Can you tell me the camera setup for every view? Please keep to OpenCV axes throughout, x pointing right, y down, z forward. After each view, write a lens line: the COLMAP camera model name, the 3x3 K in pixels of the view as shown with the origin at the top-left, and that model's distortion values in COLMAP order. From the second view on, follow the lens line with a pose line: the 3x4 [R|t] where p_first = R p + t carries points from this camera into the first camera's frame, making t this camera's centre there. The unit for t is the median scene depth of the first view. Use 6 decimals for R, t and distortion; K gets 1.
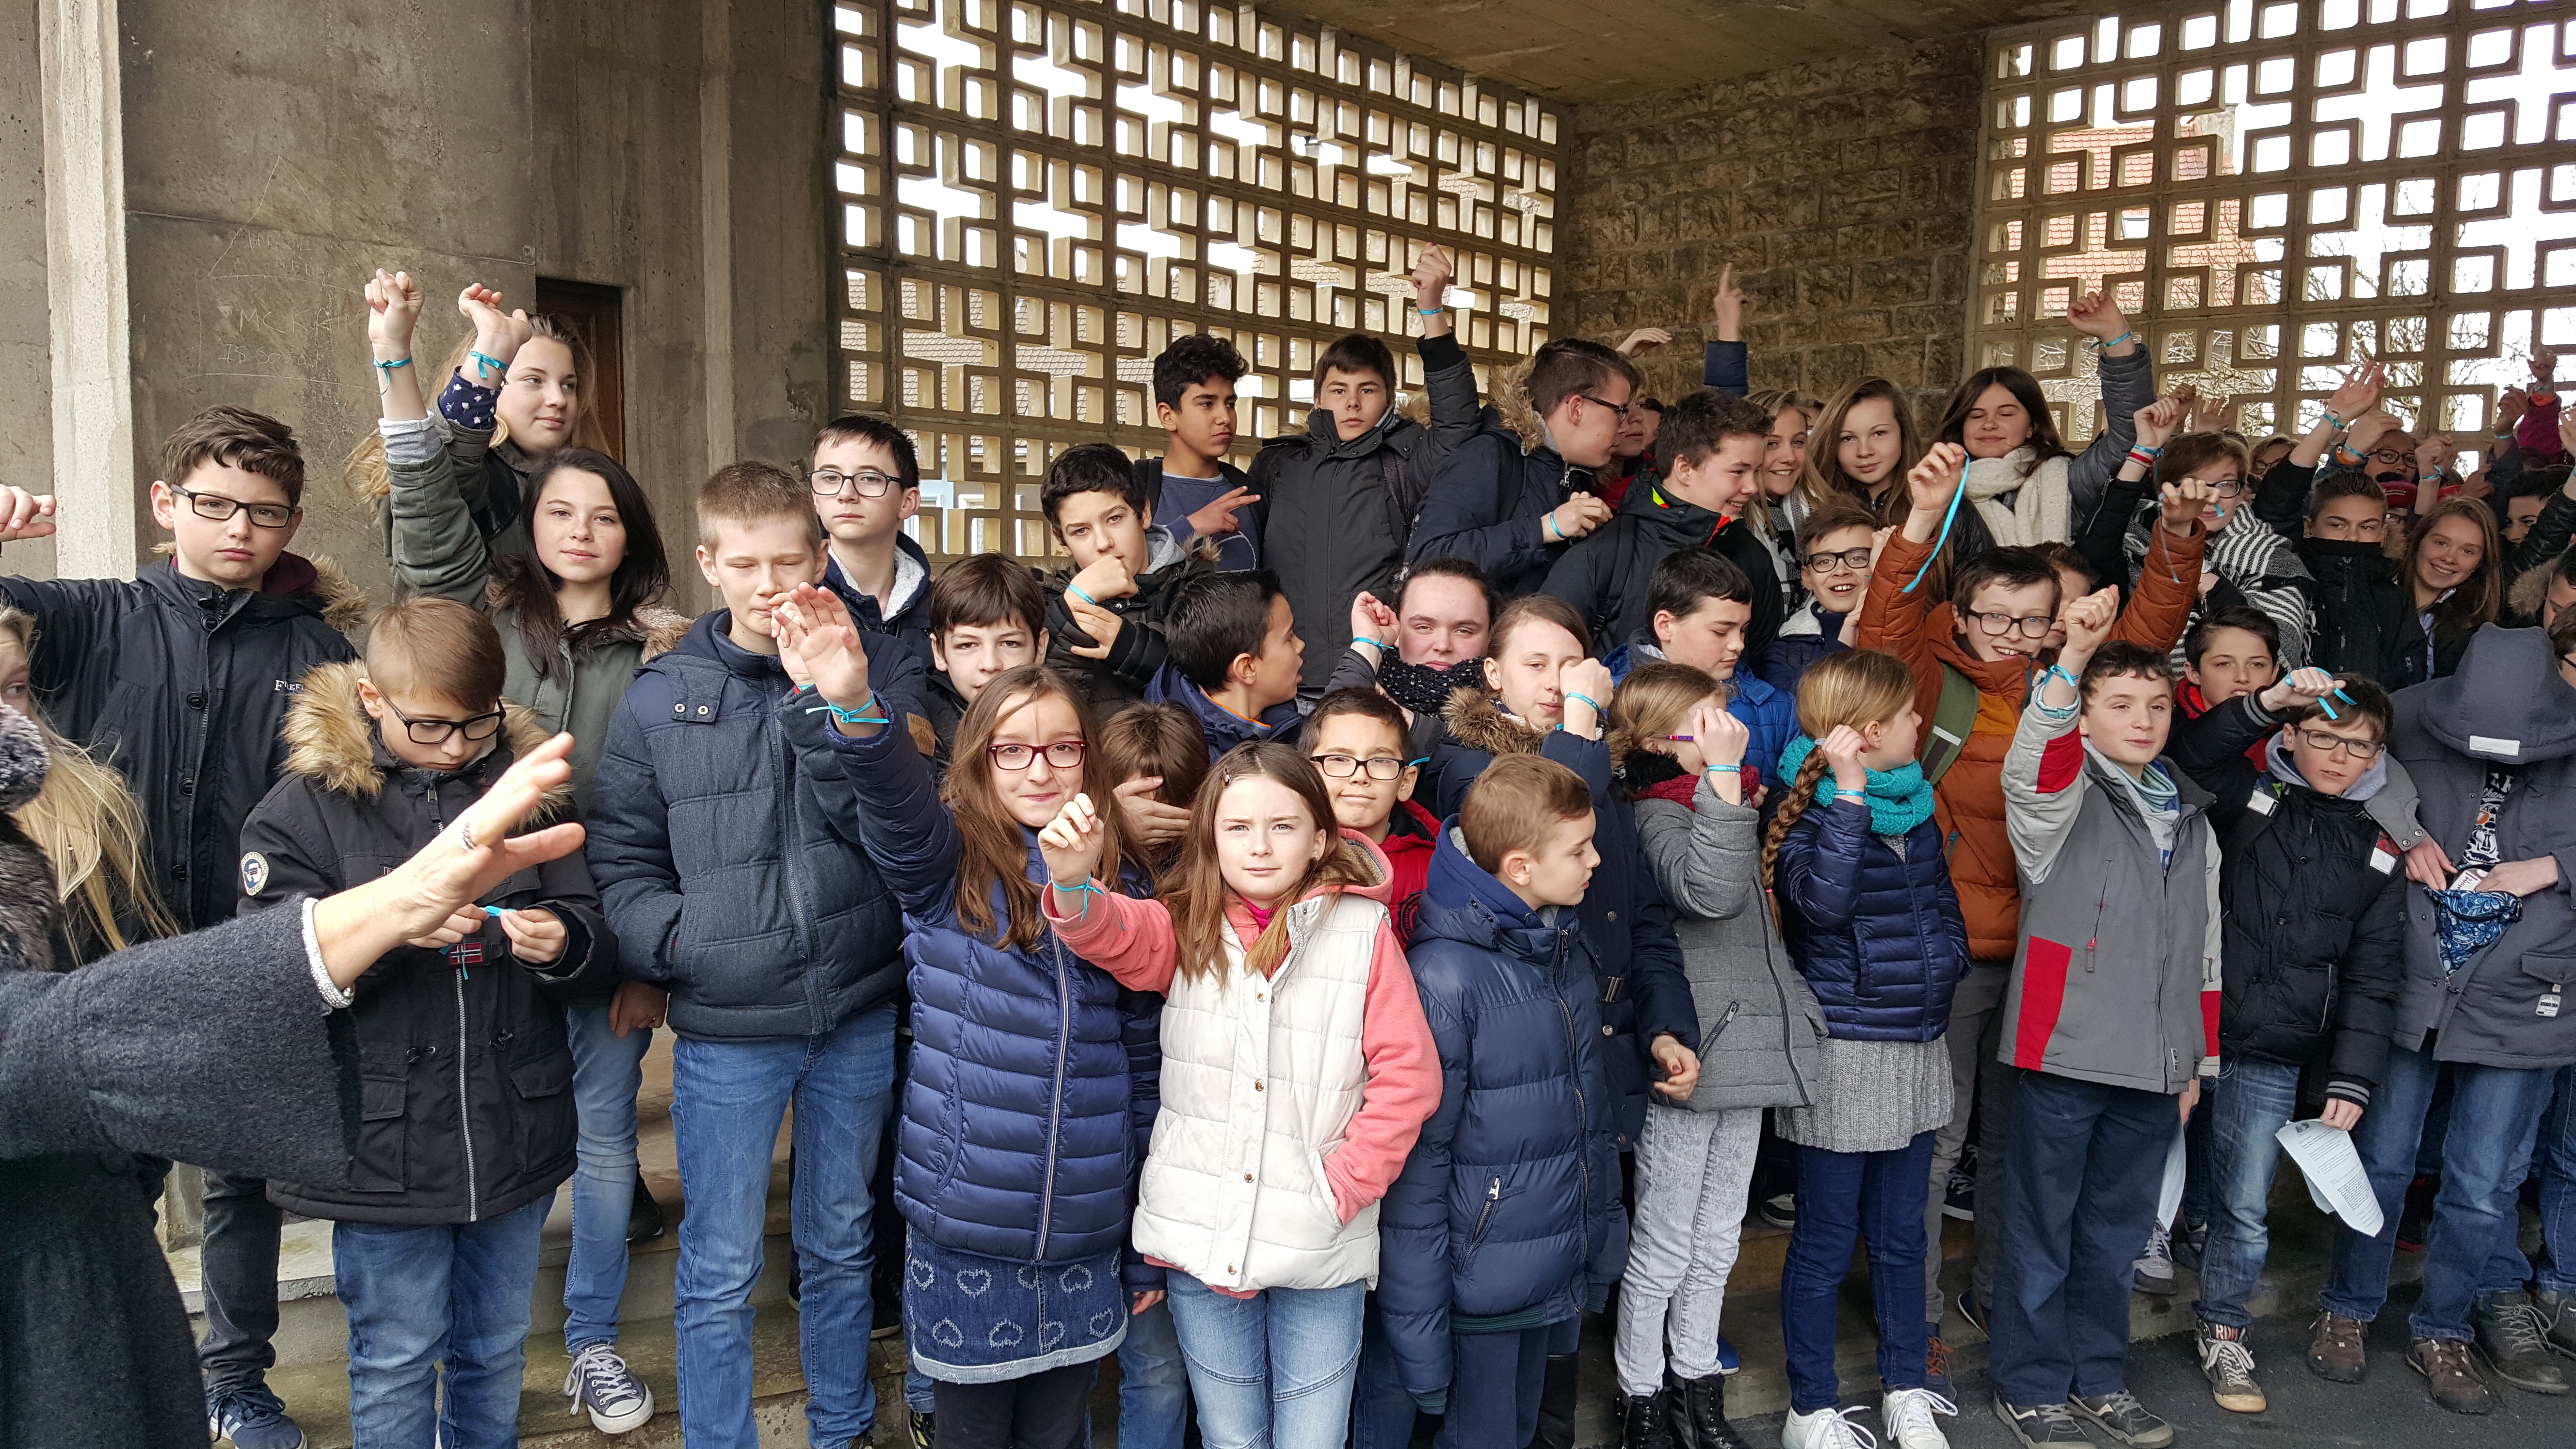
lens RADIAL K [[1914.1, 0, 1288.3], [0, 1914.1, 735.7], [0, 0, 1]] dist [0.116771, -0.168546]
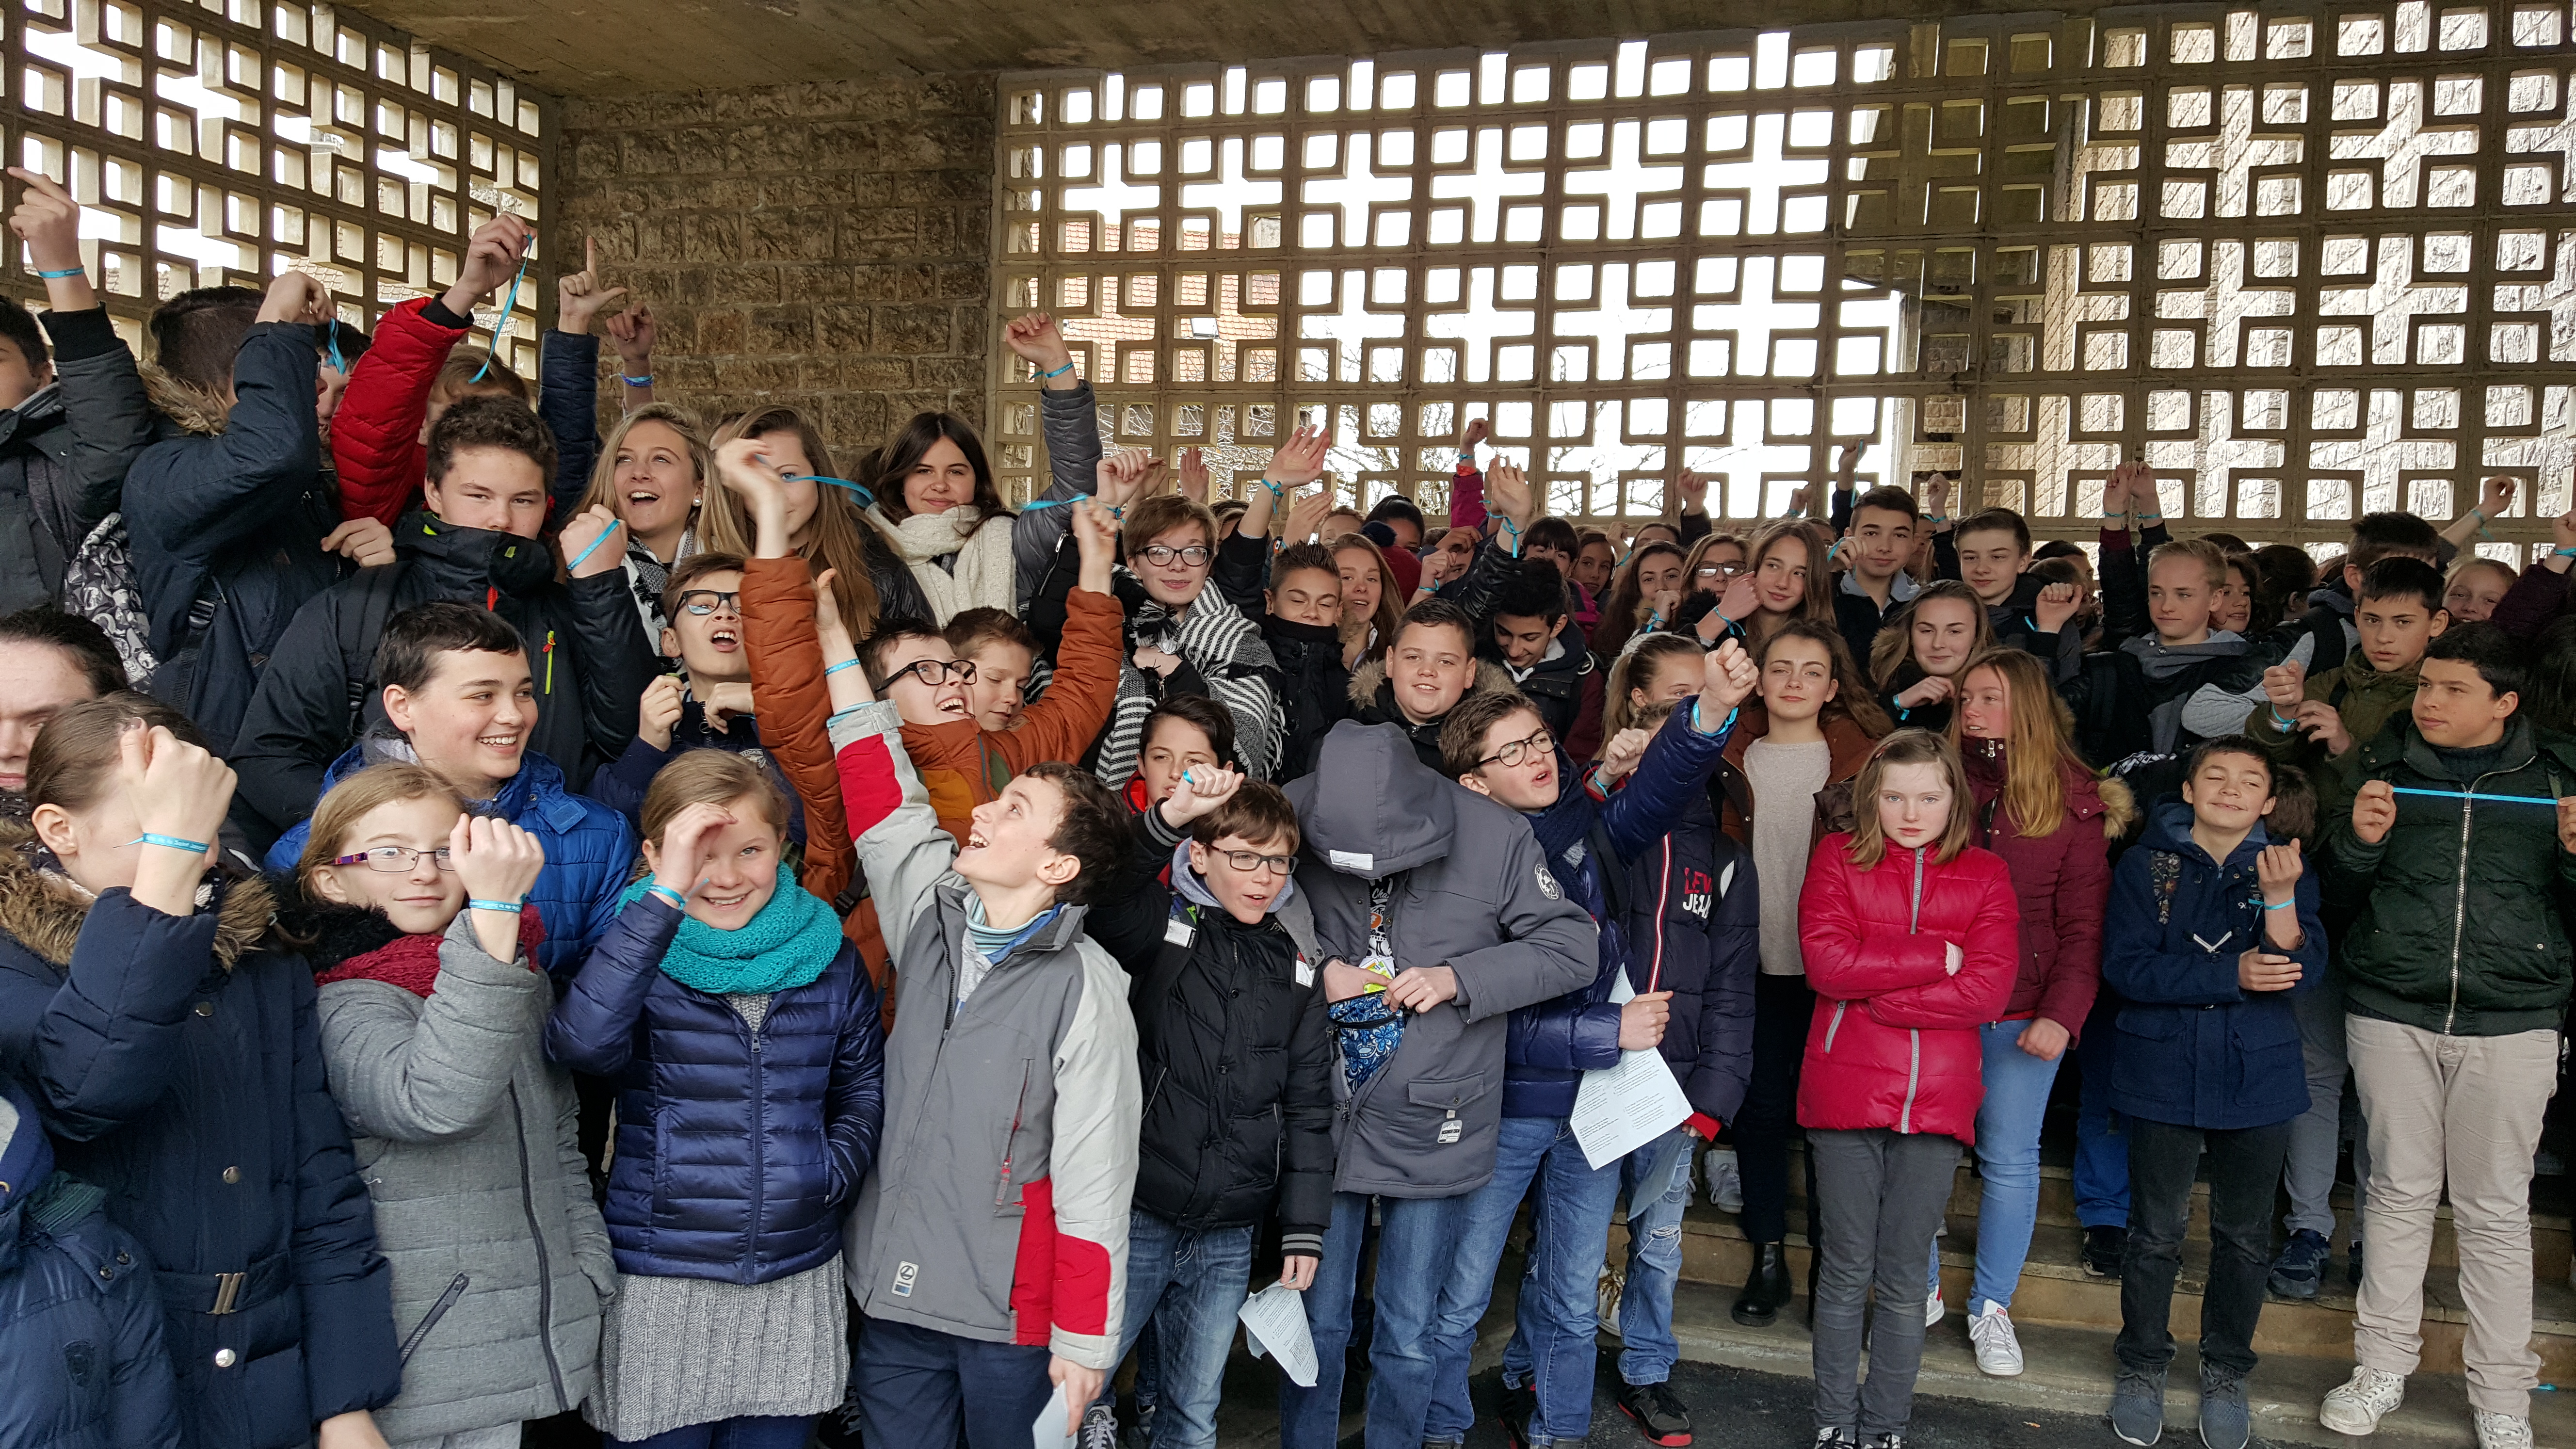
lens RADIAL K [[1914.1, 0, 1266.0], [0, 1914.1, 768.8], [0, 0, 1]] dist [0.116771, -0.168546]
pose [[0.909134, -0.011293, 0.416350, 0.078599], [0.016785, 0.999814, -0.009533, -0.010950], [-0.416164, 0.015655, 0.909155, 0.089689]]
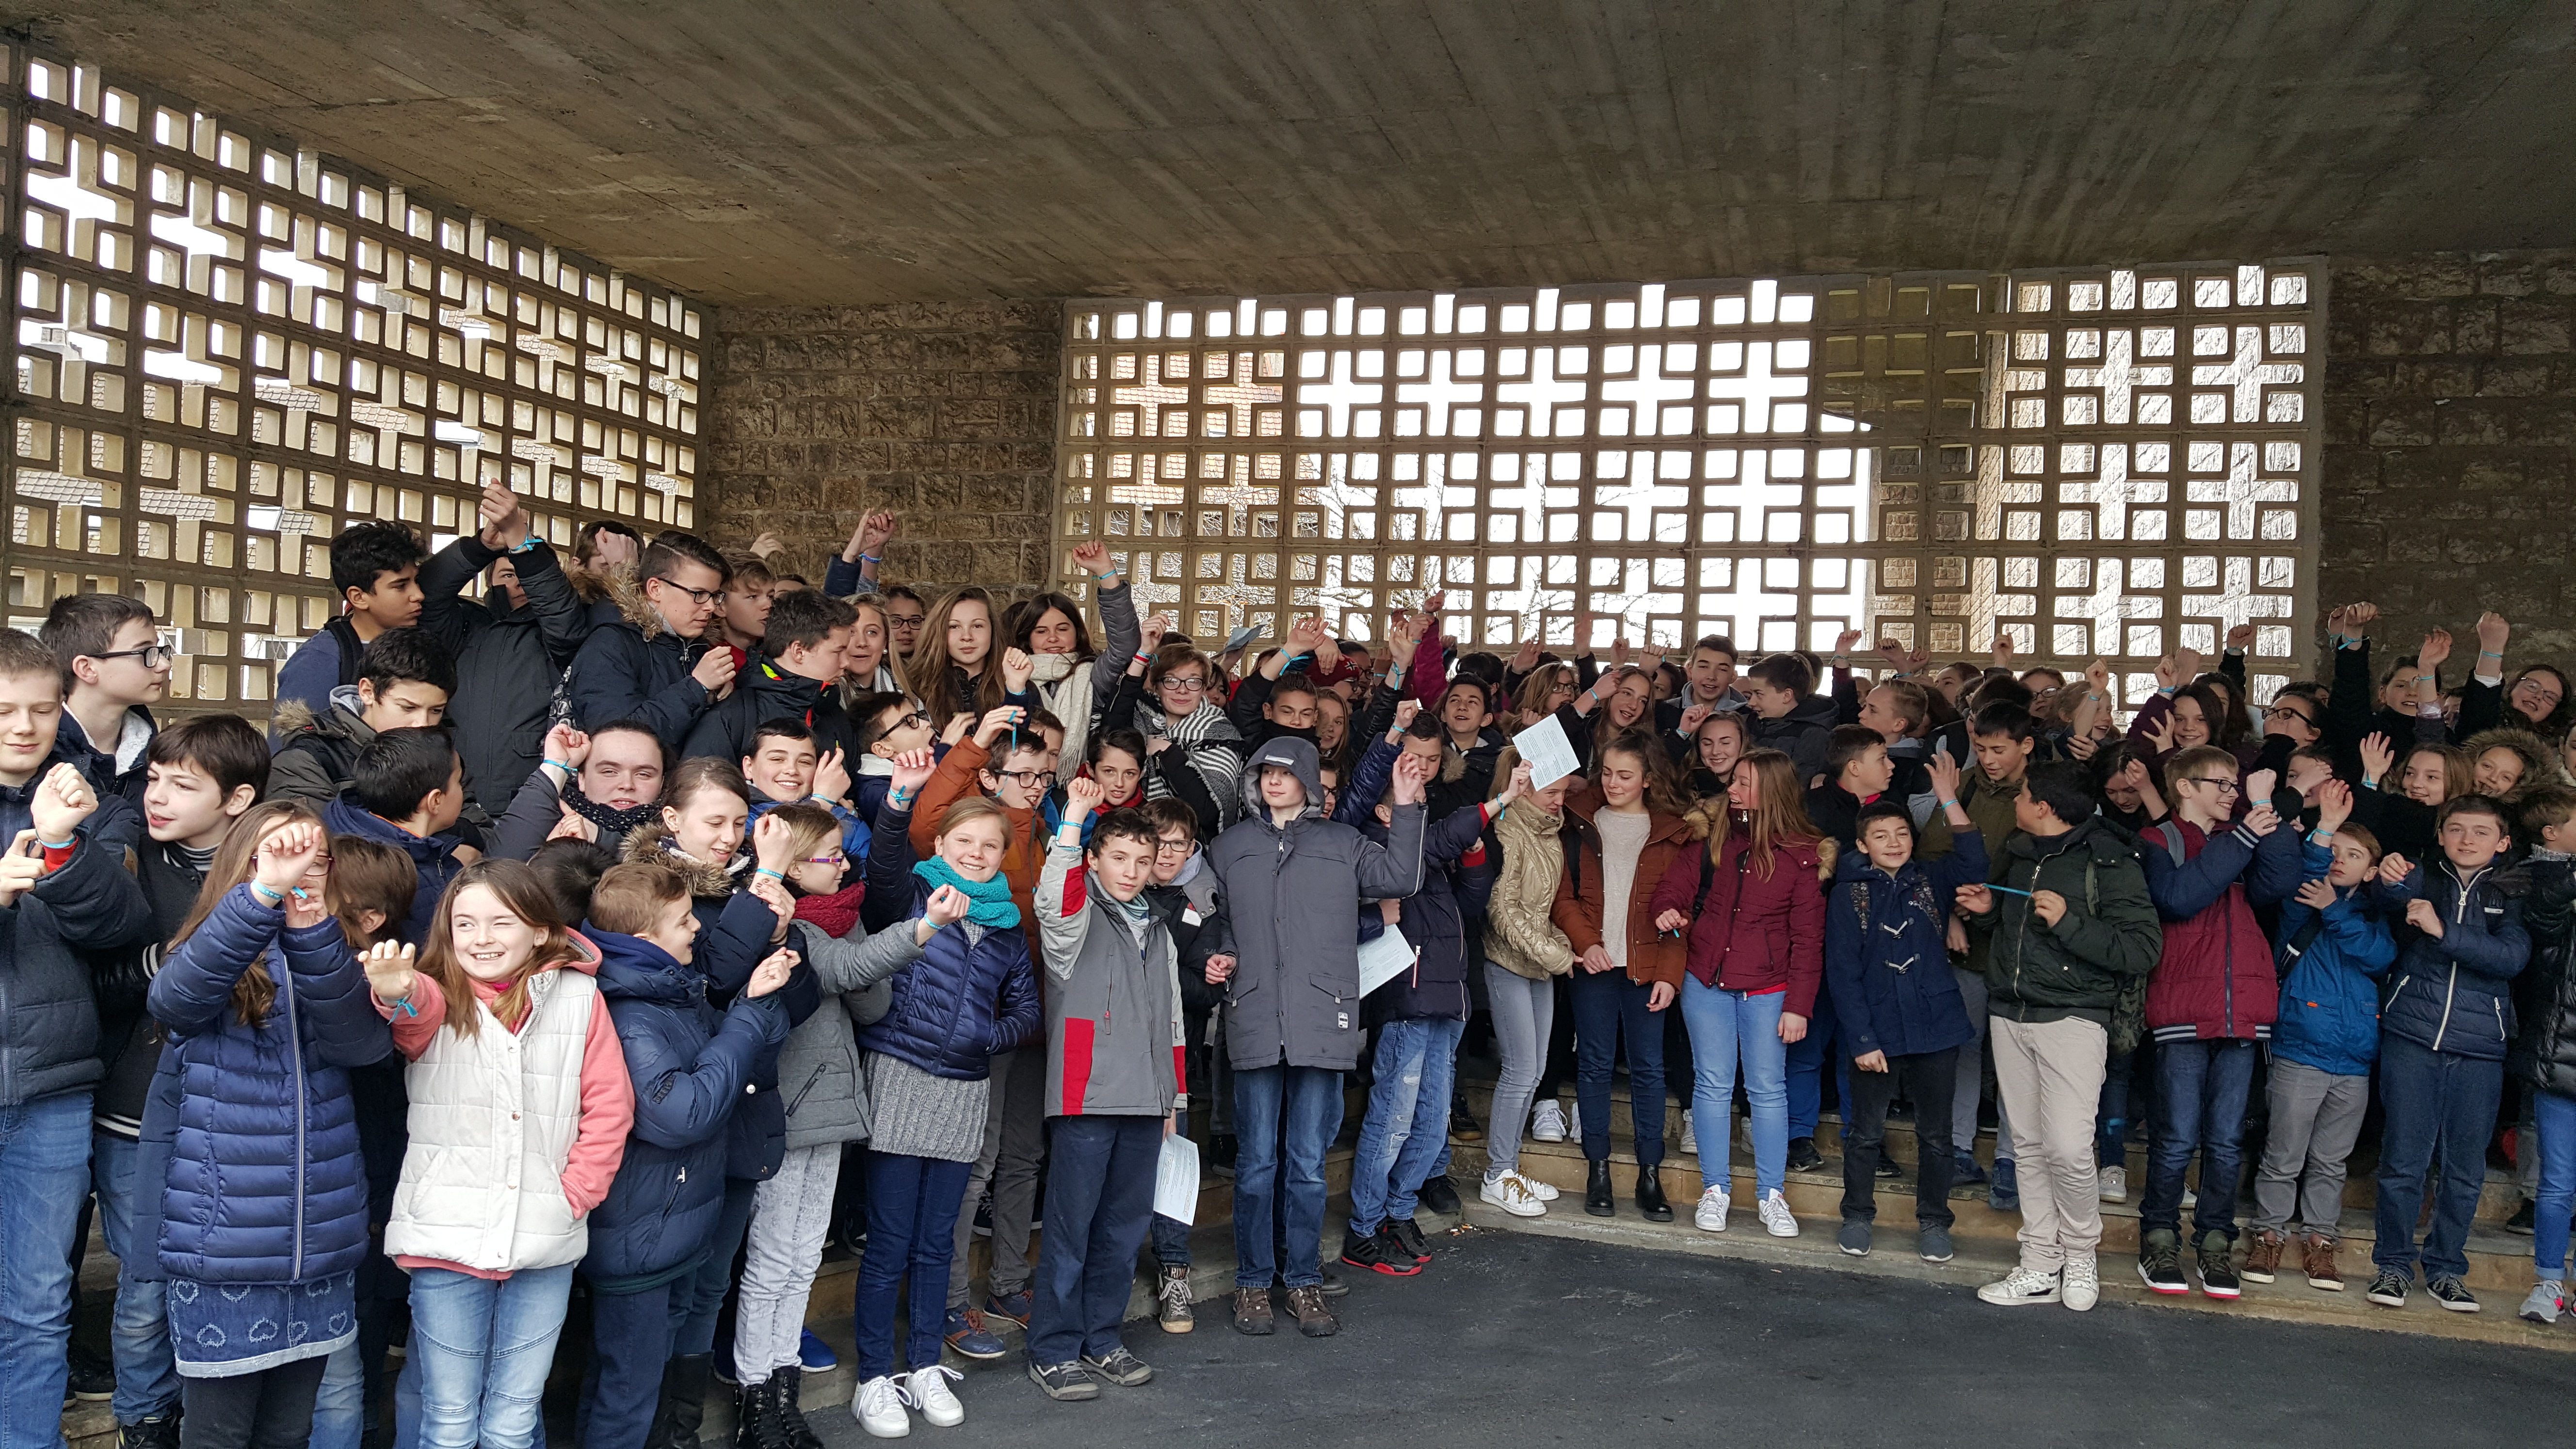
lens RADIAL K [[1914.1, 0, 1272.7], [0, 1914.1, 766.5], [0, 0, 1]] dist [0.116771, -0.168546]
pose [[0.908242, 0.016774, 0.418109, -0.025578], [0.008937, 0.998191, -0.059459, 0.006340], [-0.418350, 0.057740, 0.906449, -0.139109]]
